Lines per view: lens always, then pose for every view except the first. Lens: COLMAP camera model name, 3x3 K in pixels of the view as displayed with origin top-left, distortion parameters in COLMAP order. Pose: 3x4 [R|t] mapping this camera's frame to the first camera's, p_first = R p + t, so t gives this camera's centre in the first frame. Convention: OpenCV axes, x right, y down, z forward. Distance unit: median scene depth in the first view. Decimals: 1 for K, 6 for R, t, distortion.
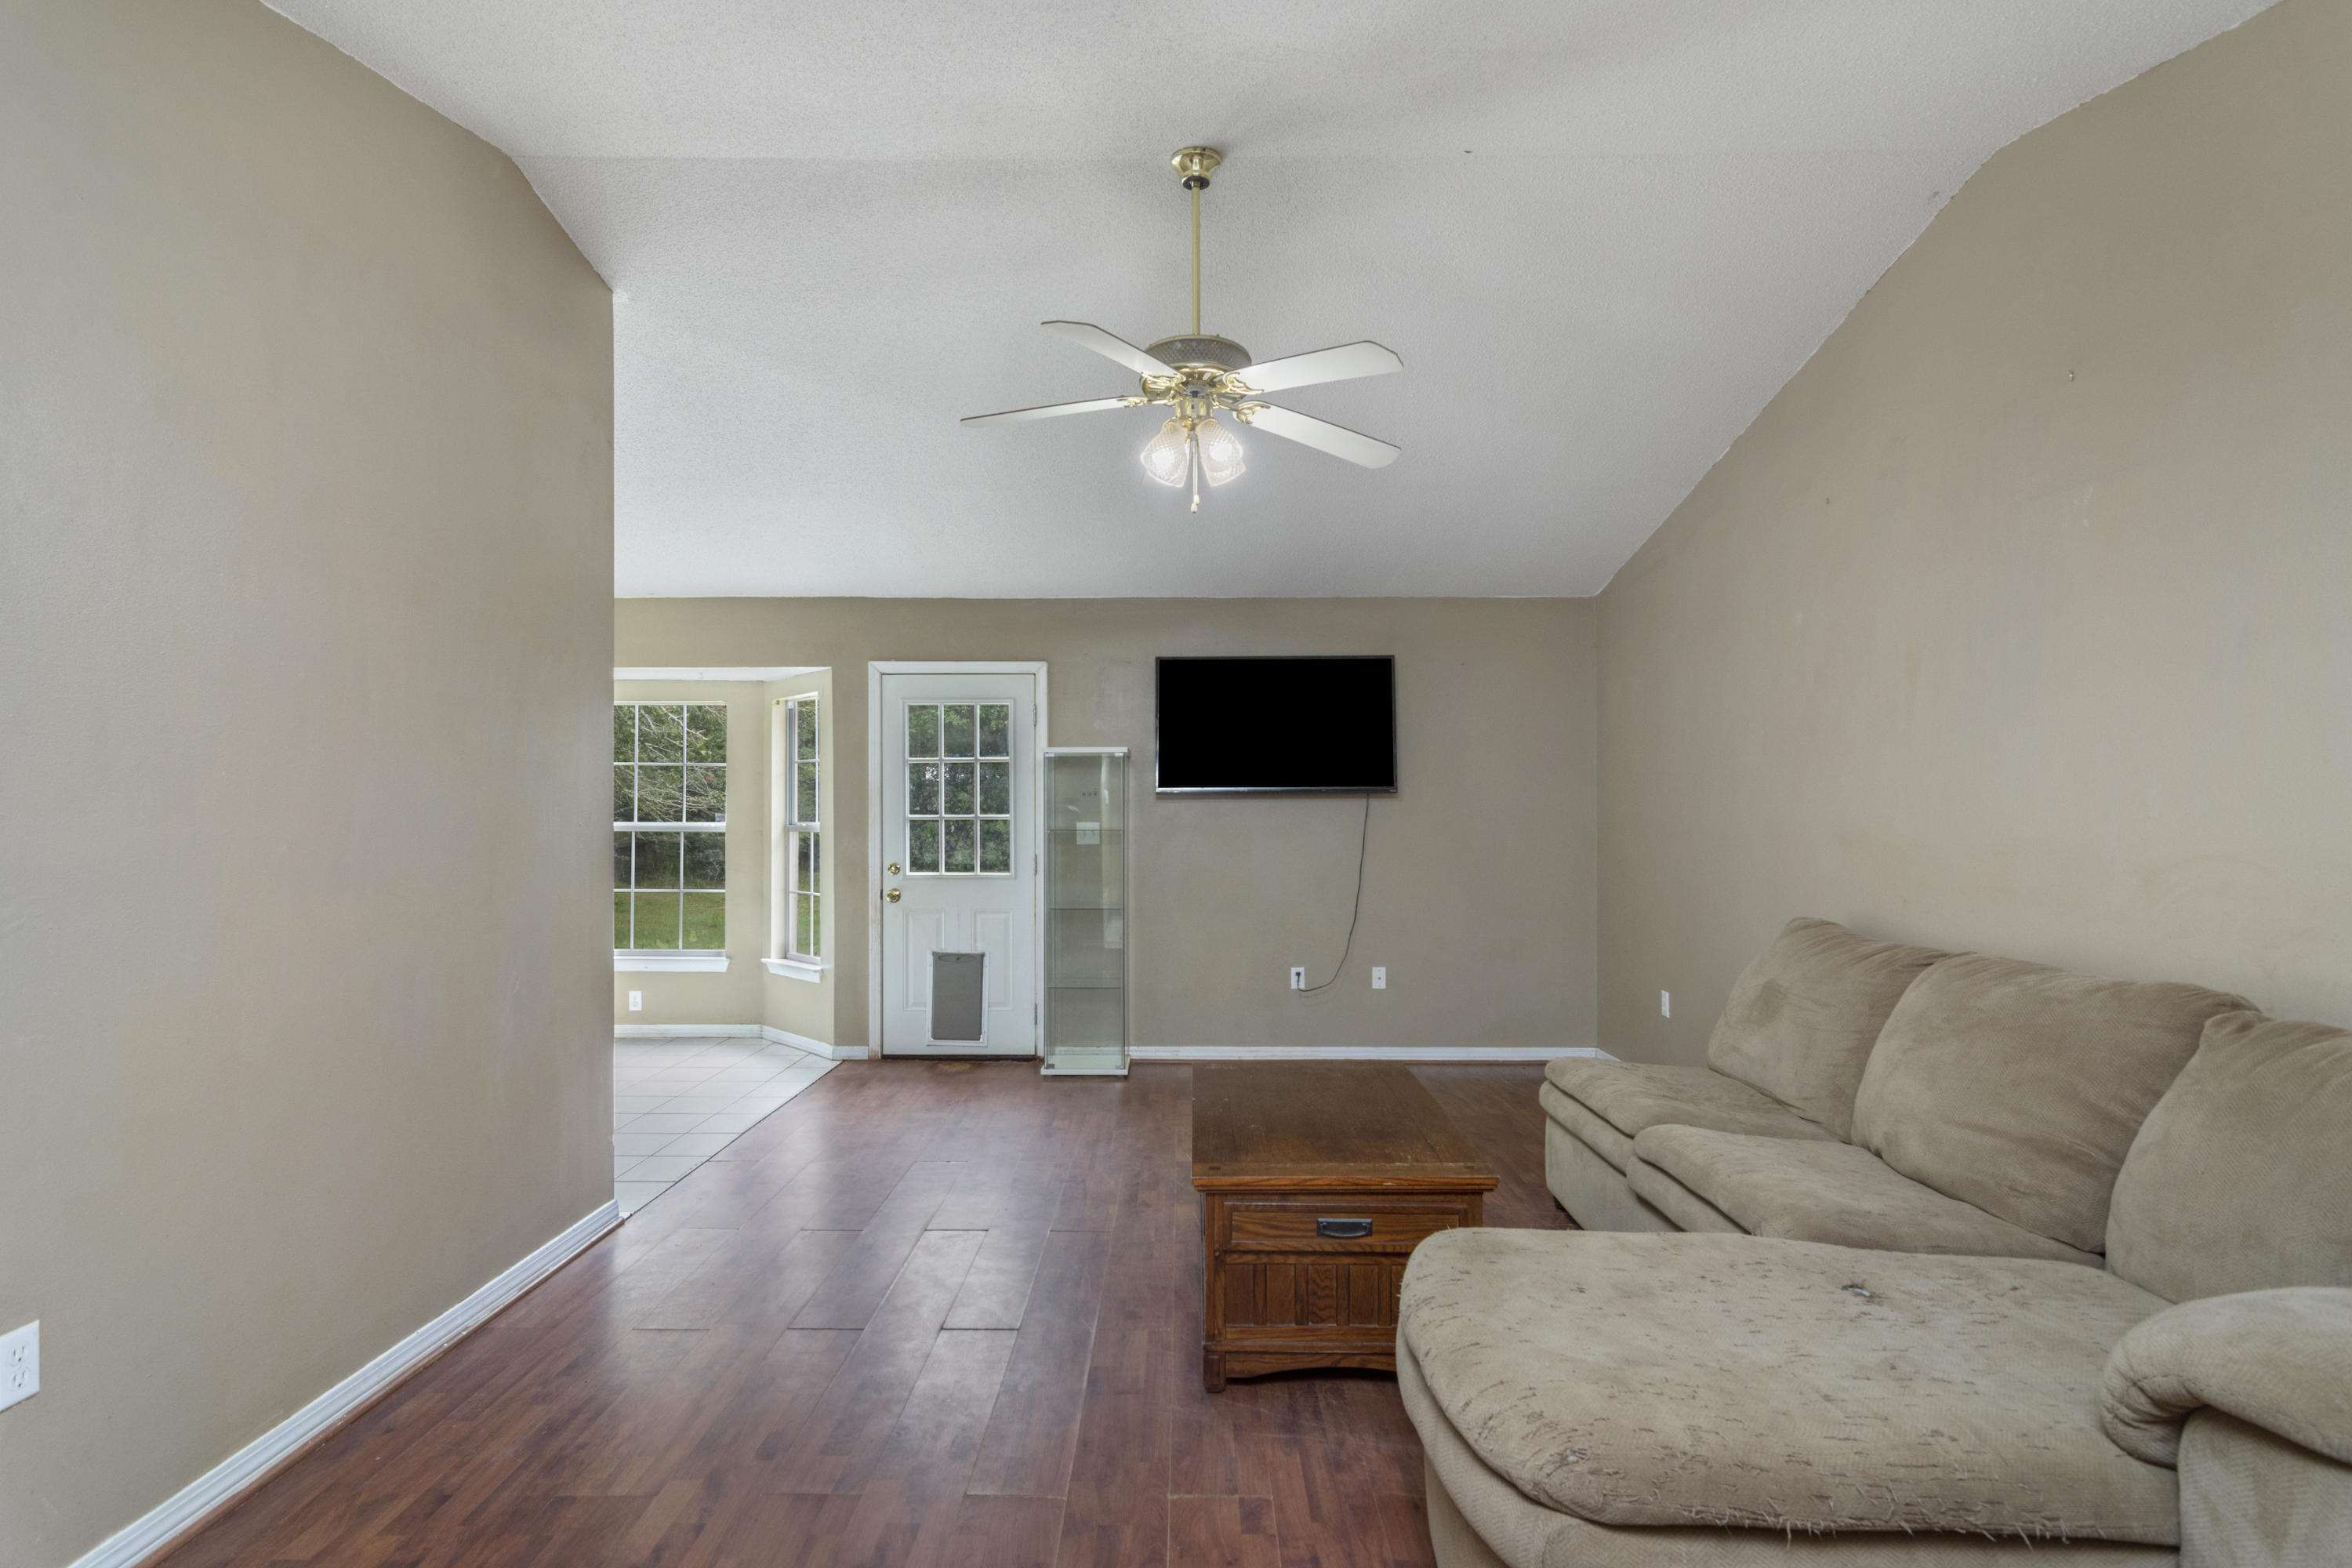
lens RADIAL K [[1140.7, 0, 1179.4], [0, 1140.7, 782.7], [0, 0, 1]] dist [-0.001764, -0.000179]
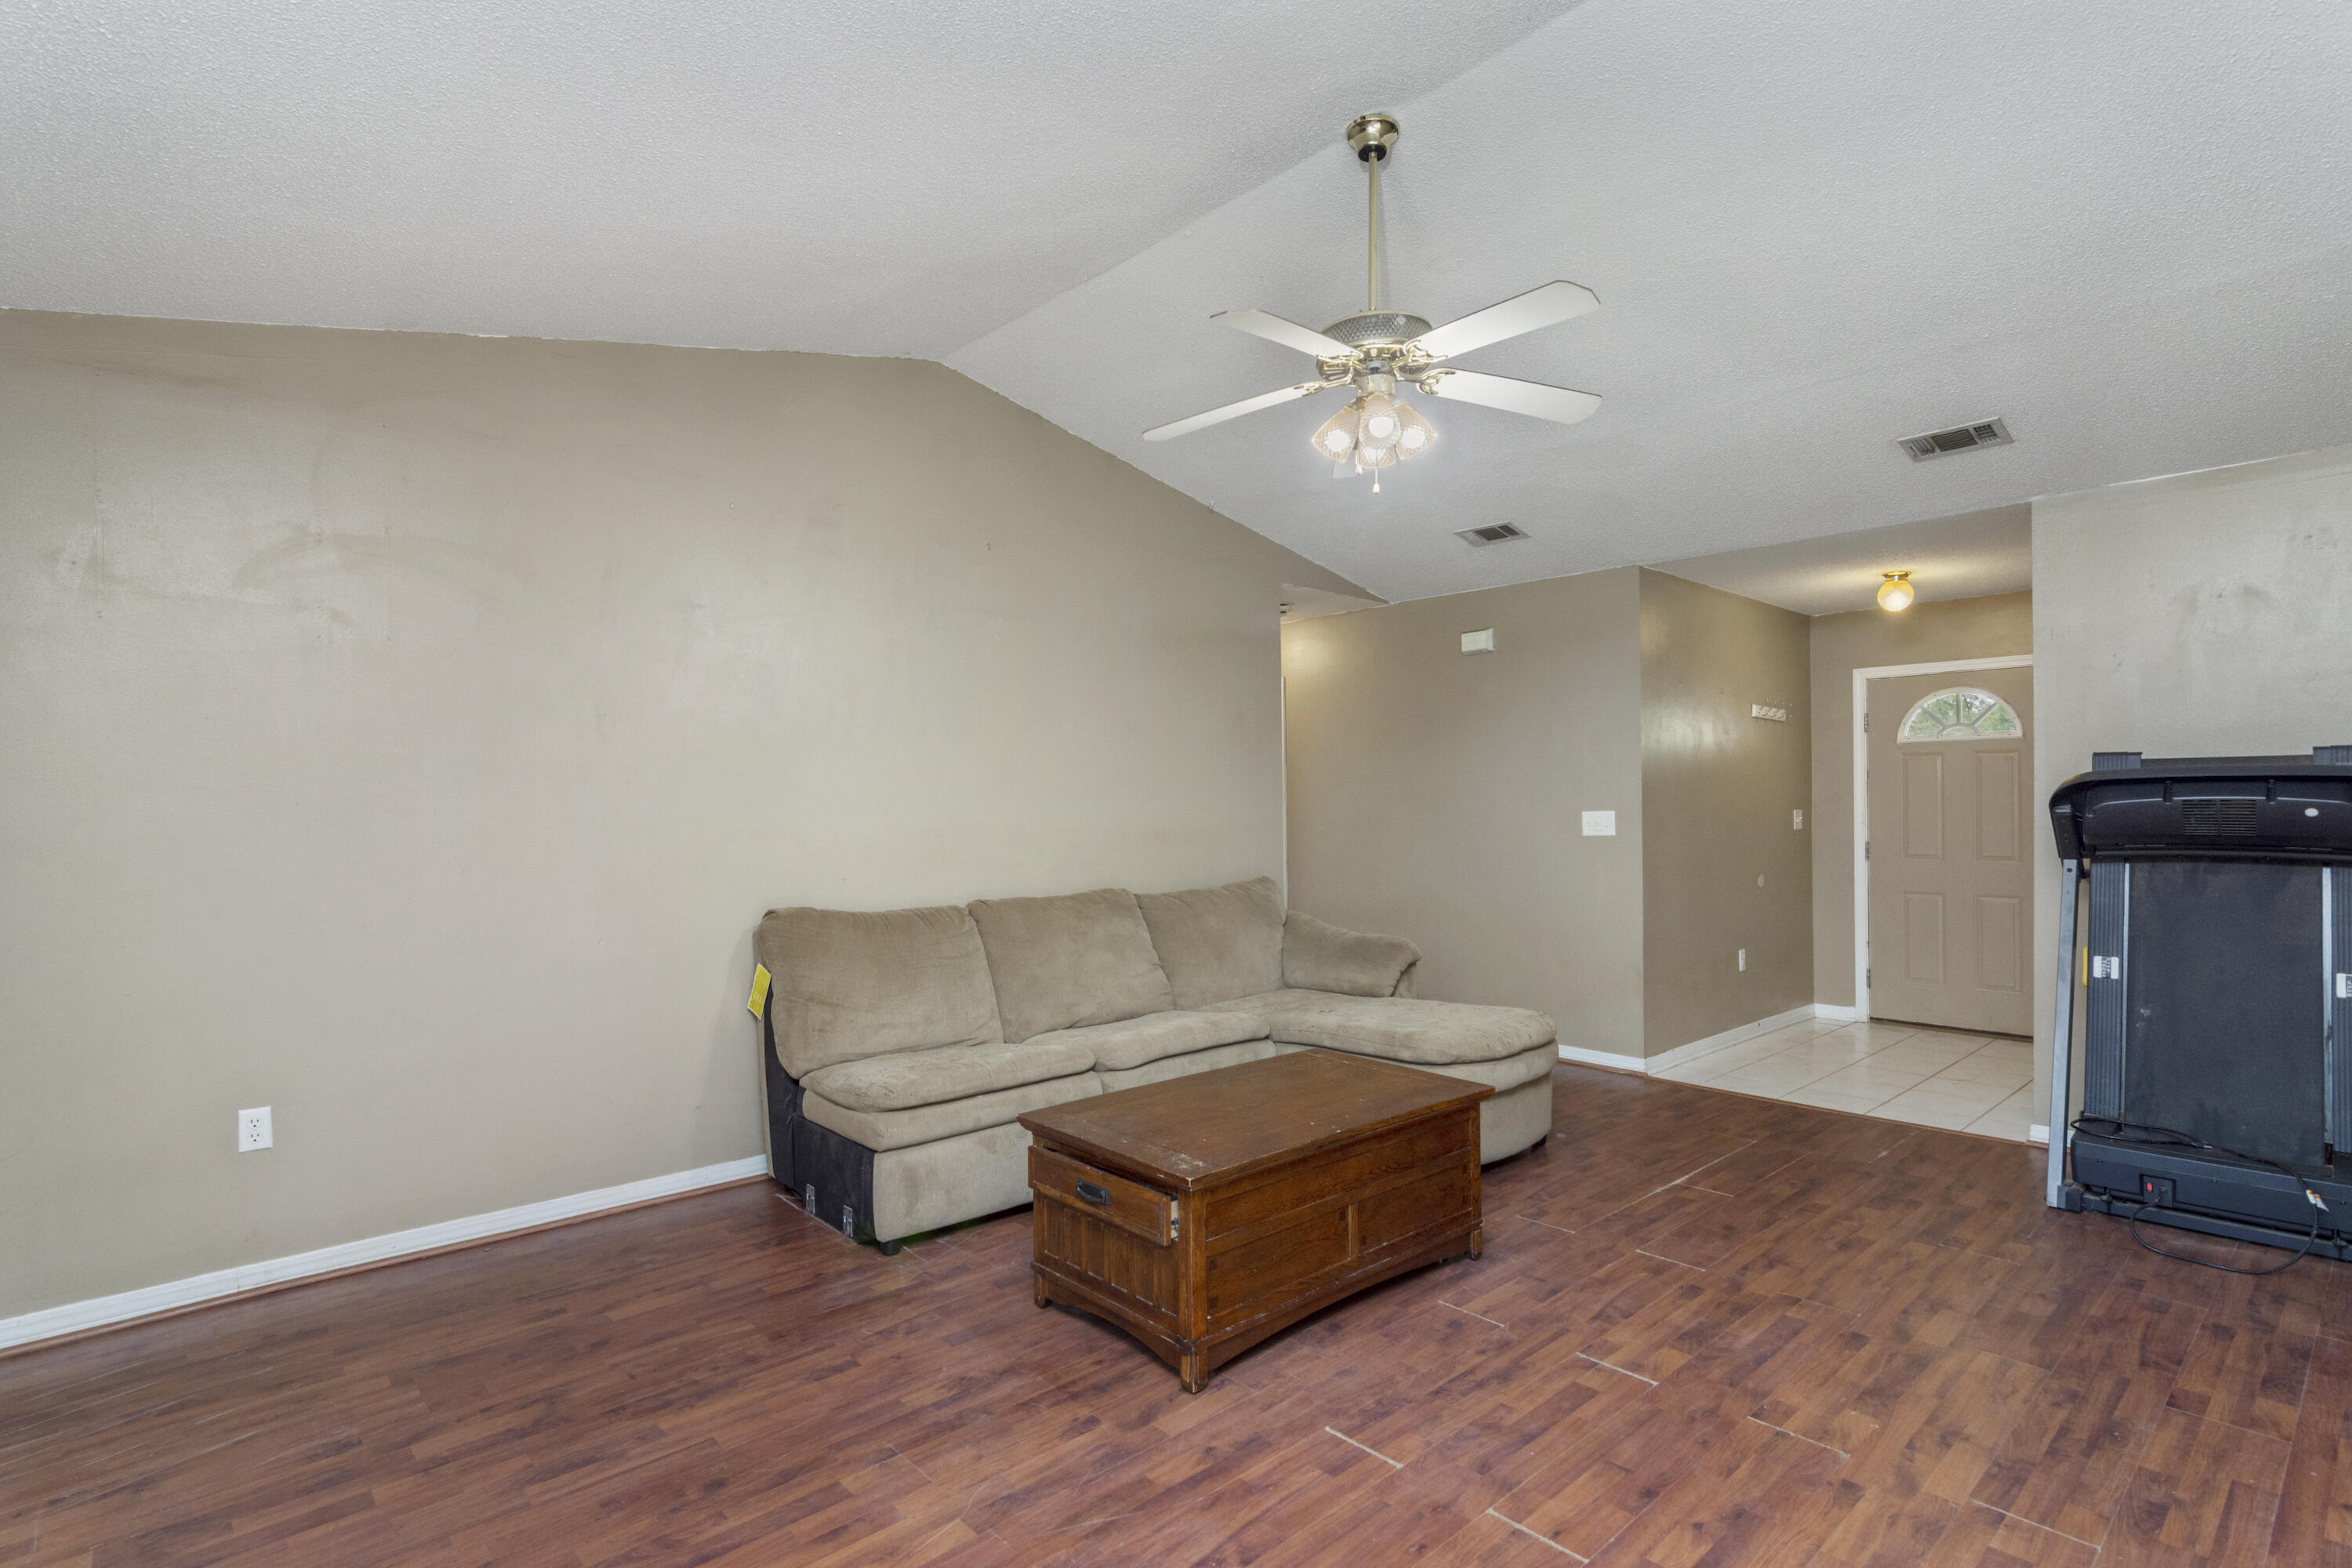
lens RADIAL K [[1151.0, 0, 1184.7], [0, 1151.0, 796.5], [0, 0, 1]] dist [-0.000472, 0.000104]
pose [[-0.682984, 0.009331, 0.730373, -0.292506], [-0.013977, 0.999568, -0.025841, 0.025103], [-0.730299, -0.027857, -0.682559, 0.899091]]
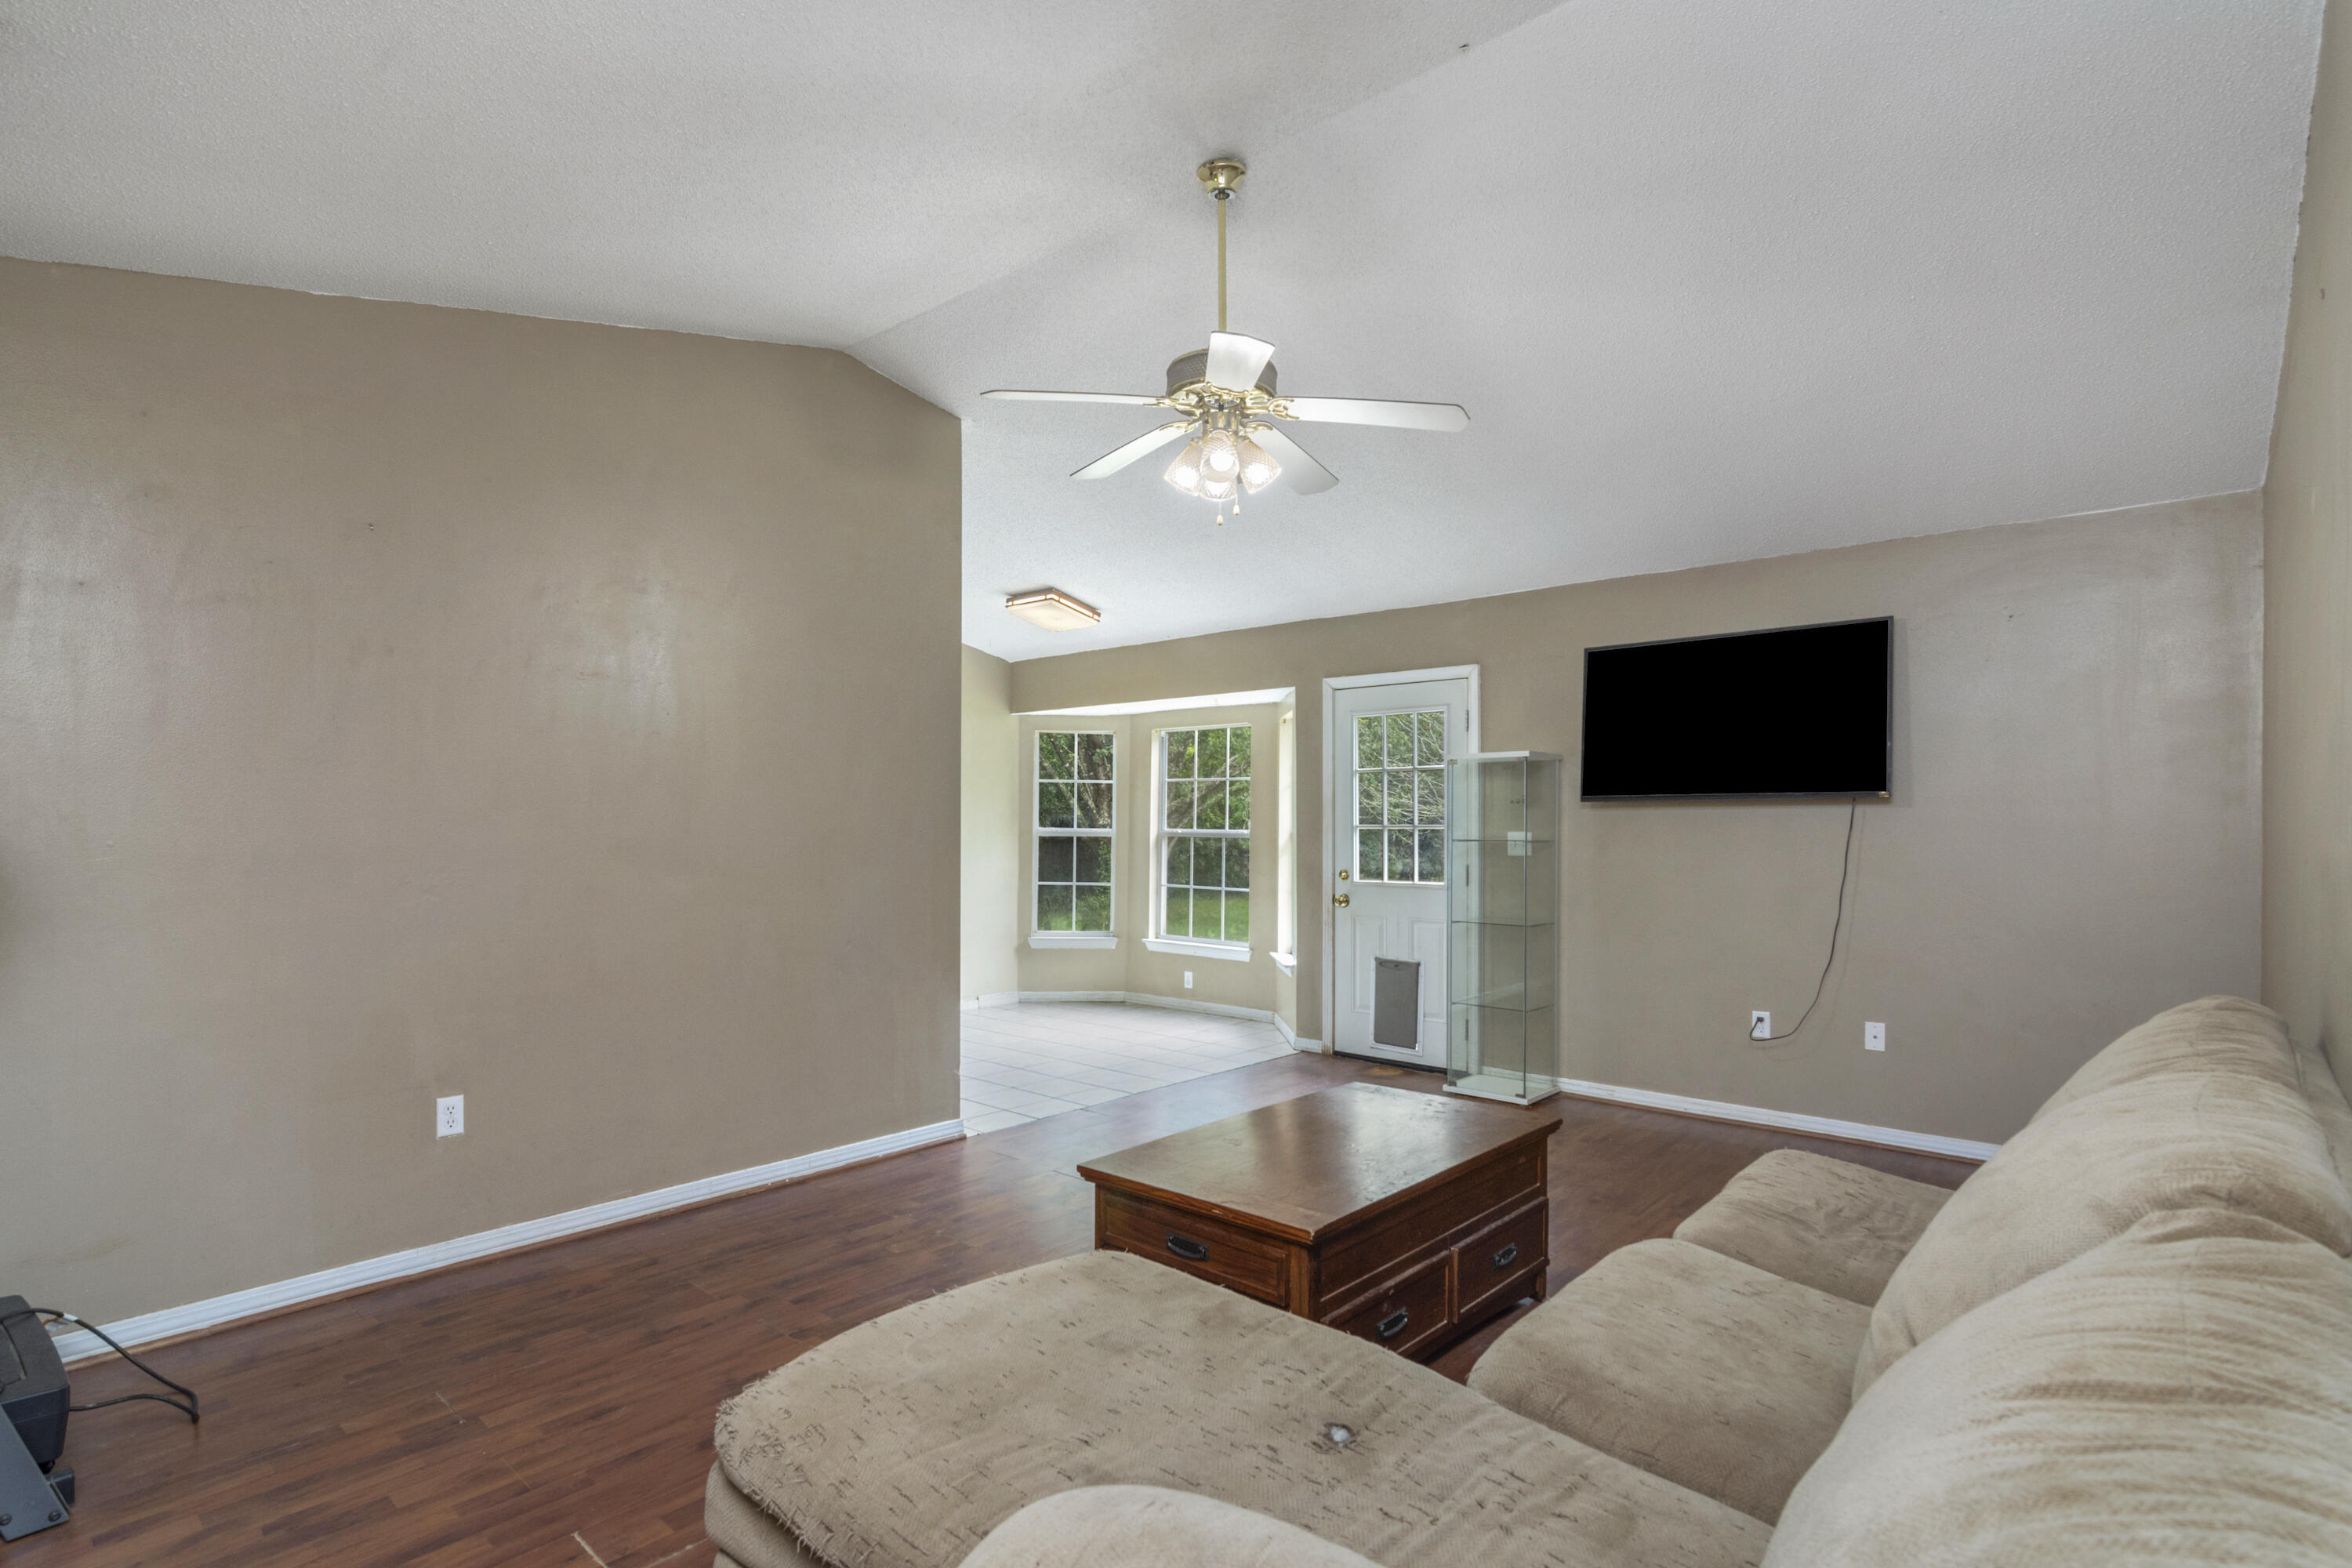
lens RADIAL K [[1151.0, 0, 1184.7], [0, 1151.0, 796.5], [0, 0, 1]] dist [-0.000472, 0.000104]
pose [[0.753141, -0.012839, -0.657734, 0.337184], [0.016556, 0.999863, -0.000560, 0.001643], [0.657651, -0.010468, 0.753250, 0.108313]]
